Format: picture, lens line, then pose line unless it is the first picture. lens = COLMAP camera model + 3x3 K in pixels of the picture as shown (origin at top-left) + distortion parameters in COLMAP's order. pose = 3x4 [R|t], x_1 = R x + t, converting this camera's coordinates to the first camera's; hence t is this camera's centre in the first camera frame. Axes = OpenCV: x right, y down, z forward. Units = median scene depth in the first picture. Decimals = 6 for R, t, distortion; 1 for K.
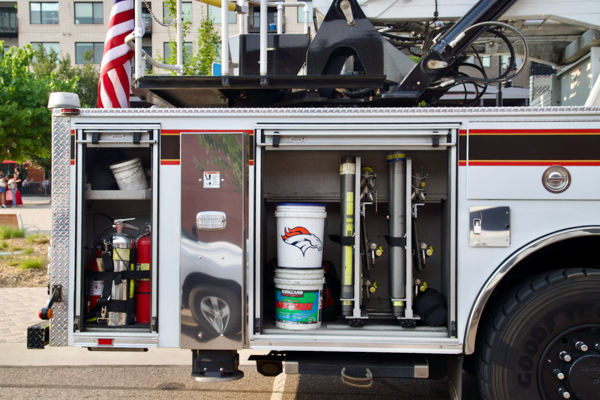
lens RADIAL K [[729.4, 0, 300.0], [0, 729.4, 200.0], [0, 0, 1]] dist [0.012897, 0.015389]
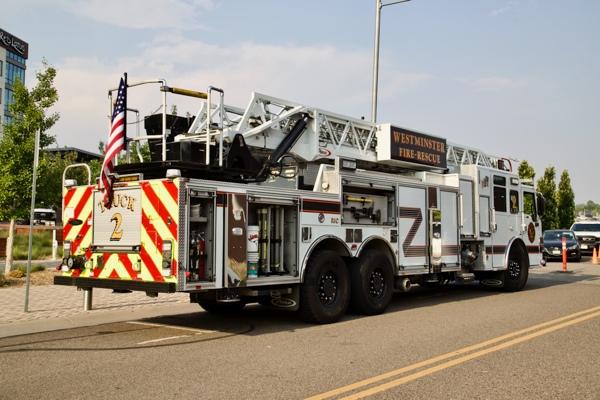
lens RADIAL K [[729.4, 0, 300.0], [0, 729.4, 200.0], [0, 0, 1]] dist [0.012897, 0.015389]
pose [[0.551721, 0.043691, 0.832884, -1.924176], [-0.015166, 0.998987, -0.042358, 0.021959], [-0.833891, 0.010738, 0.551825, -0.450231]]
